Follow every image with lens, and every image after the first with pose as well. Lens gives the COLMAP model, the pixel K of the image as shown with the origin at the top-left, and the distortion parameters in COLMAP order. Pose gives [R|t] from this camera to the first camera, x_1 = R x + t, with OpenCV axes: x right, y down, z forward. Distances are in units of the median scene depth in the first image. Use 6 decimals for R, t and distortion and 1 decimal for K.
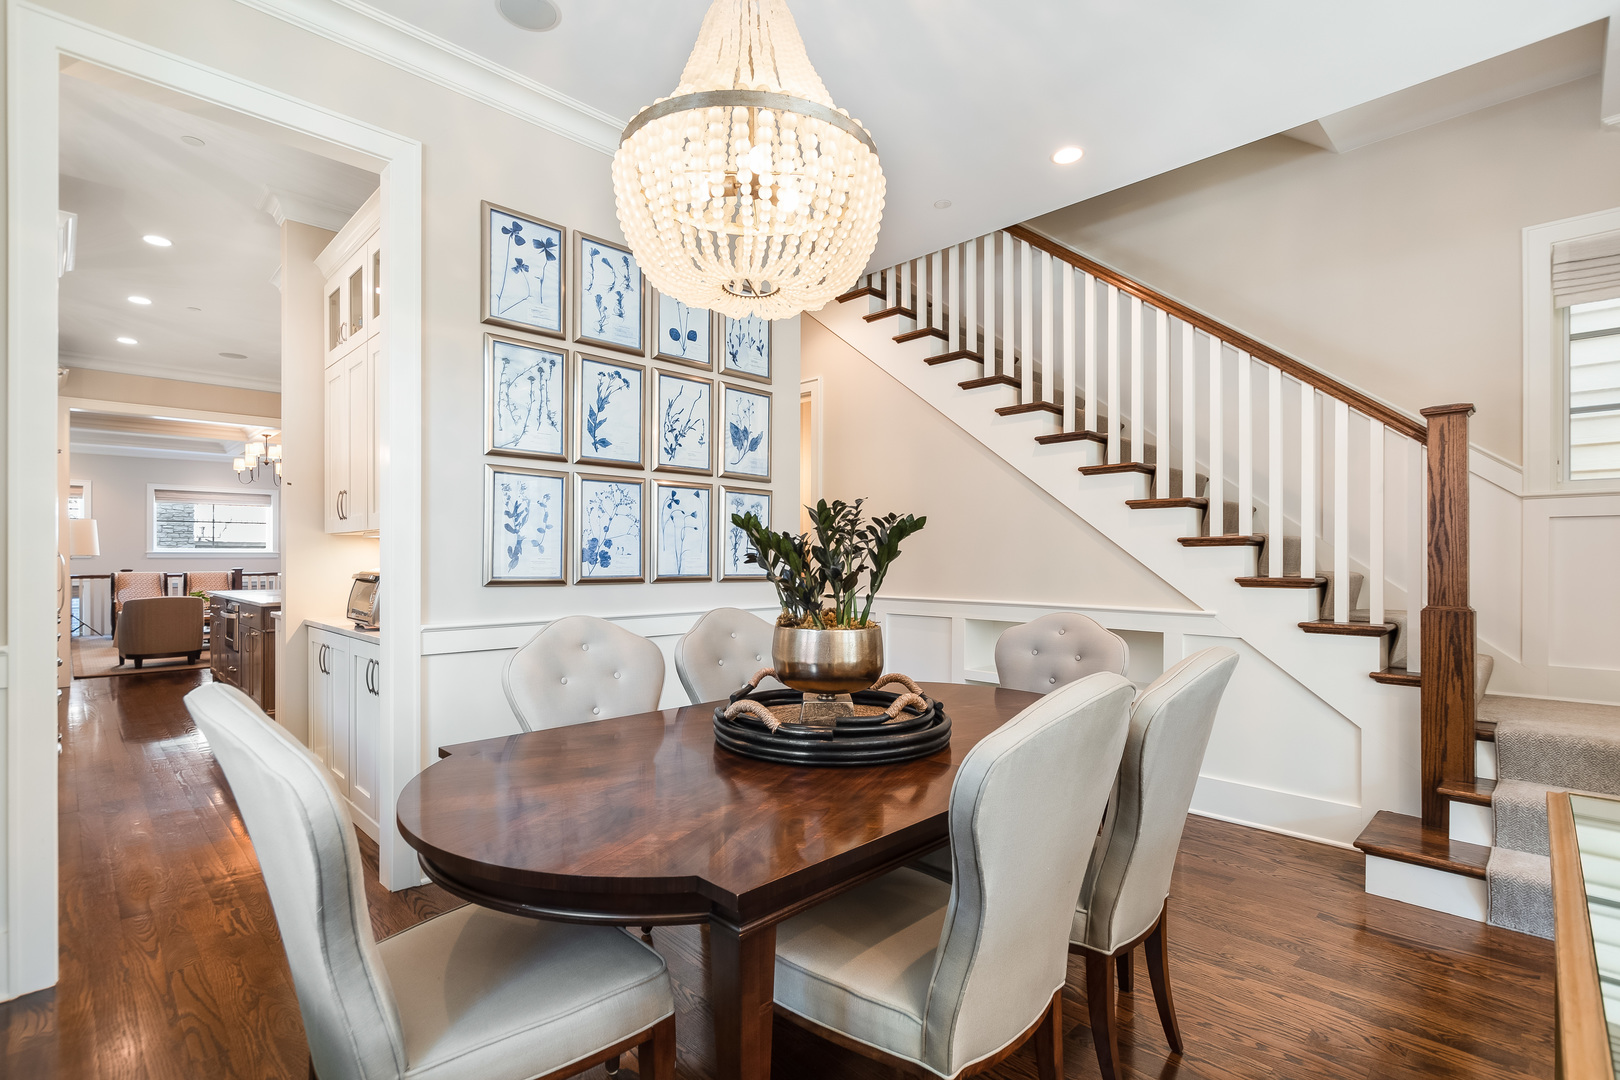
lens RADIAL K [[757.9, 0, 803.6], [0, 757.9, 557.2], [0, 0, 1]] dist [-0.005179, -0.000826]
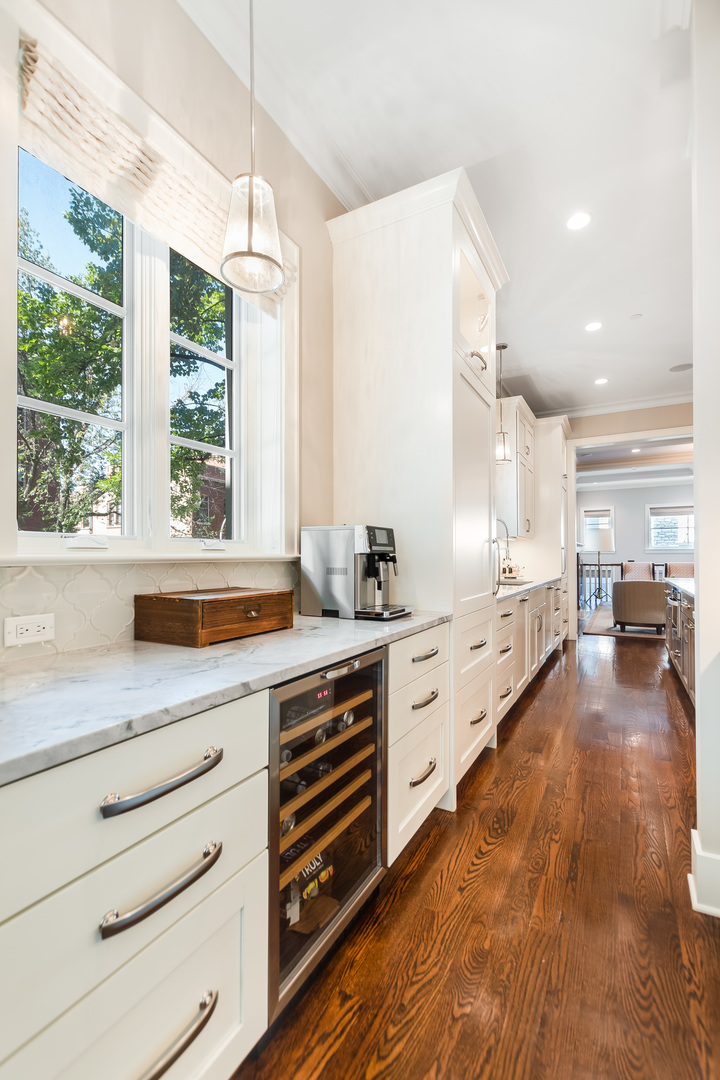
lens RADIAL K [[478.0, 0, 357.3], [0, 478.0, 548.6], [0, 0, 1]] dist [0.002212, -0.001844]
pose [[0.277263, -0.014631, -0.960683, -0.164496], [0.003486, 0.999893, -0.014222, 0.005354], [0.960788, 0.000595, 0.277285, 0.274217]]
